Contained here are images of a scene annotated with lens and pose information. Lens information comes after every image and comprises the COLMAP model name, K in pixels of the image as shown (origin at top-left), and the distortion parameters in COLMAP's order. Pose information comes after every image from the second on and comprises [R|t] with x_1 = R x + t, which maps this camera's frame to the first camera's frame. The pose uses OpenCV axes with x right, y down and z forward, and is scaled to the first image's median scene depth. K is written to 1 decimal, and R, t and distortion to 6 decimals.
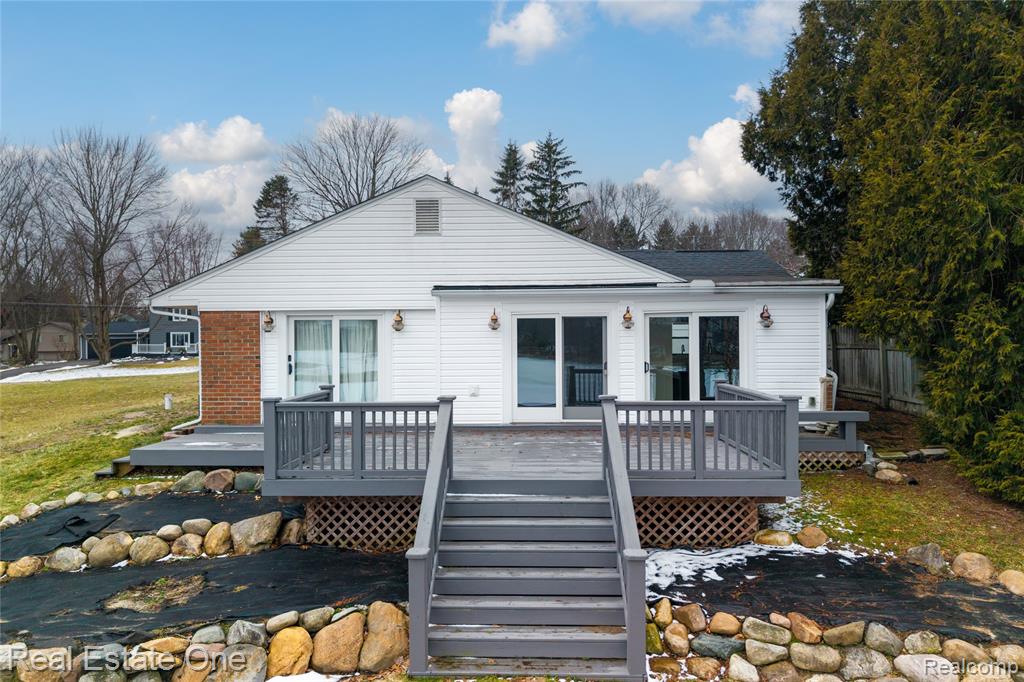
lens RADIAL K [[694.3, 0, 512.4], [0, 694.3, 341.4], [0, 0, 1]] dist [0.007381, -0.007340]
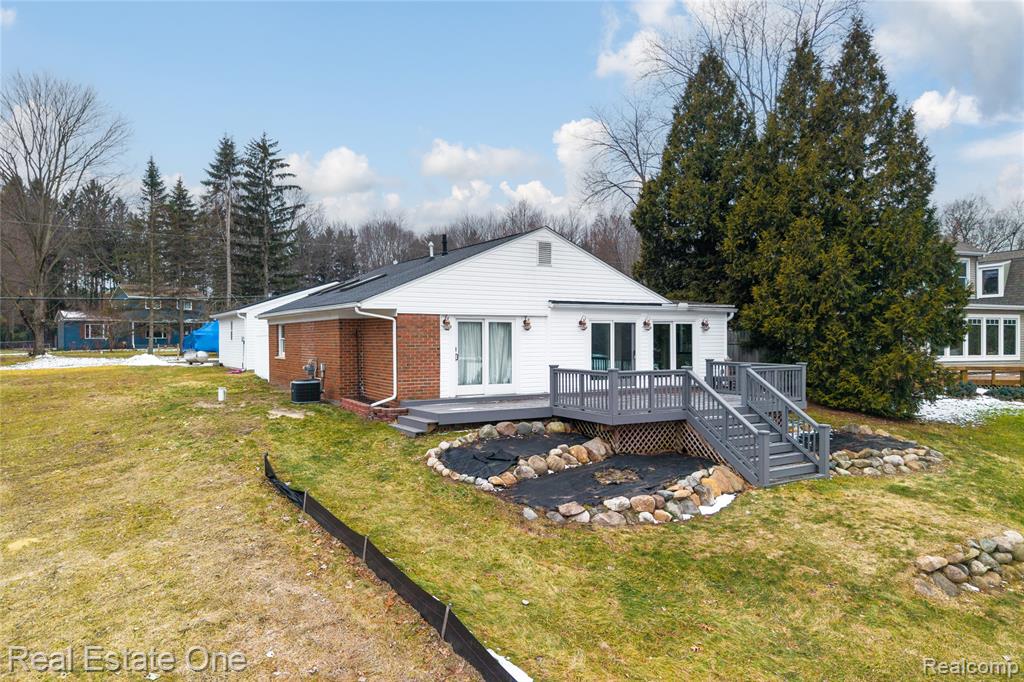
lens RADIAL K [[694.3, 0, 510.0], [0, 694.3, 337.7], [0, 0, 1]] dist [0.007381, -0.007340]
pose [[0.836560, 0.005468, 0.547847, -0.998935], [-0.003435, 0.999983, -0.004736, 0.007789], [-0.547864, 0.002080, 0.836565, -0.206228]]
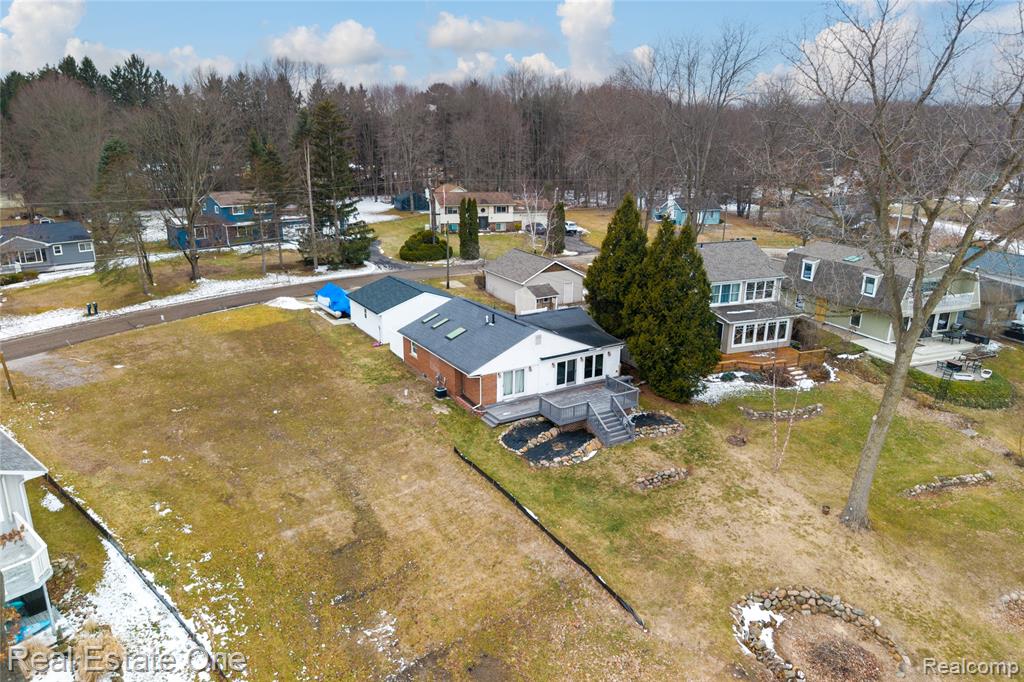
lens RADIAL K [[694.3, 0, 501.0], [0, 694.3, 346.5], [0, 0, 1]] dist [0.007381, -0.007340]
pose [[0.837922, -0.152696, 0.523995, -2.169143], [-0.010669, 0.955301, 0.295443, -1.206228], [-0.545685, -0.253149, 0.798839, -1.772082]]
